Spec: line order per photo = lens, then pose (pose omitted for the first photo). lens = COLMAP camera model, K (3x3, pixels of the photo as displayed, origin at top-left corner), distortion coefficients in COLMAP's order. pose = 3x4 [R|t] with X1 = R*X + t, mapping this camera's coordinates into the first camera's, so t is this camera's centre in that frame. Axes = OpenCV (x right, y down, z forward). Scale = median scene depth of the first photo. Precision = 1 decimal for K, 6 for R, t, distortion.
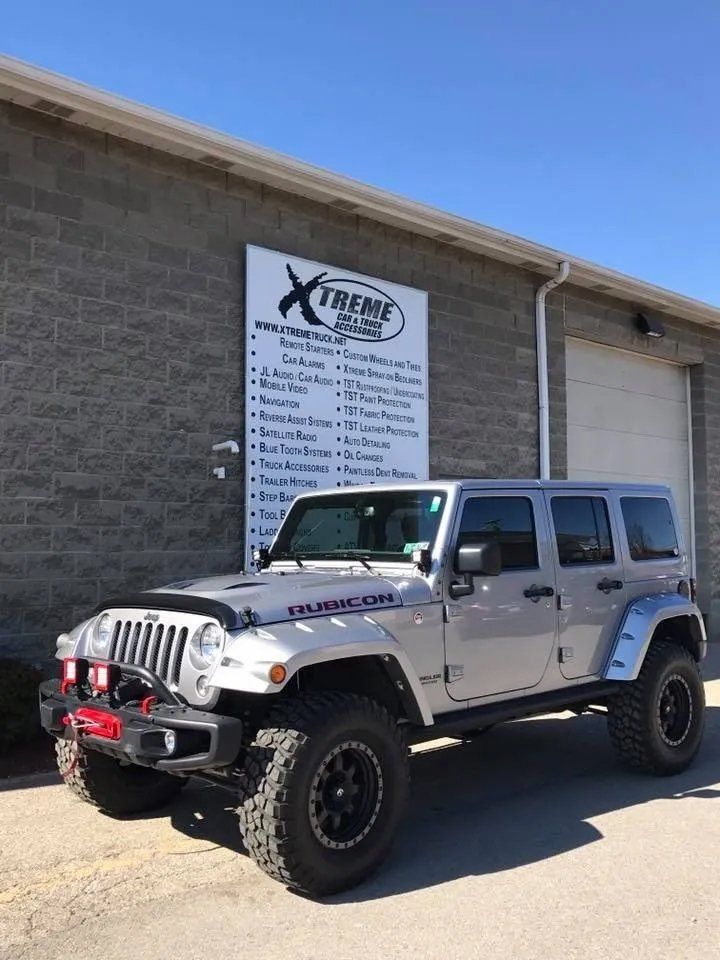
lens RADIAL K [[960.7, 0, 373.6], [0, 960.7, 486.8], [0, 0, 1]] dist [0.062059, 0.000000]
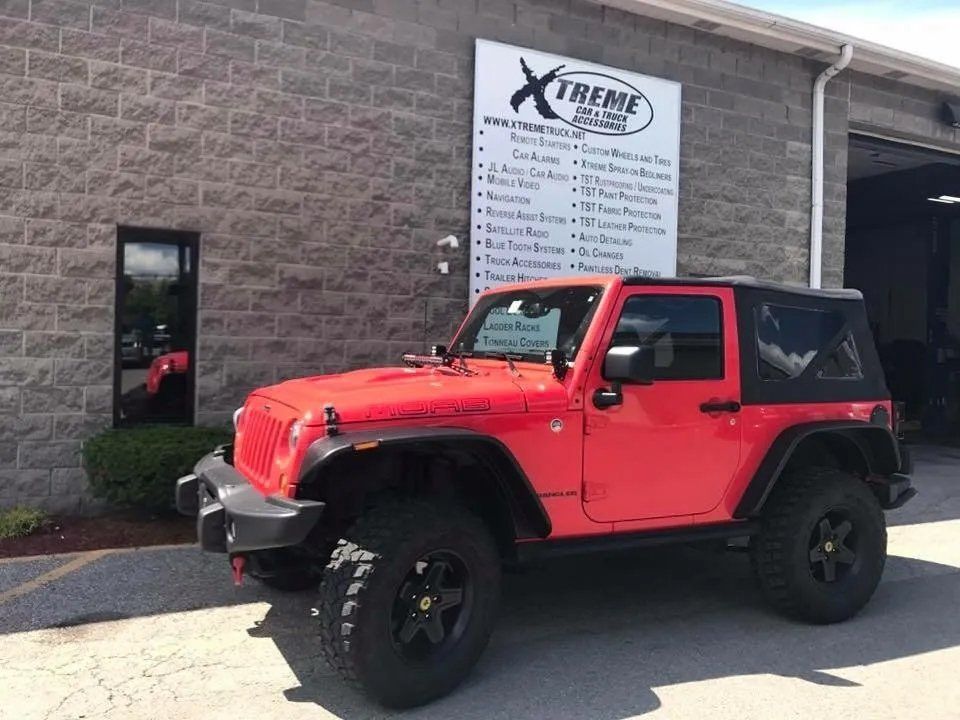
lens RADIAL K [[800.2, 0, 472.5], [0, 800.2, 361.6], [0, 0, 1]] dist [0.047581, -0.053695]
pose [[0.955060, 0.030709, -0.294816, 0.117783], [-0.009288, 0.997231, 0.073786, 0.021242], [0.296266, -0.067732, 0.952701, 0.172954]]
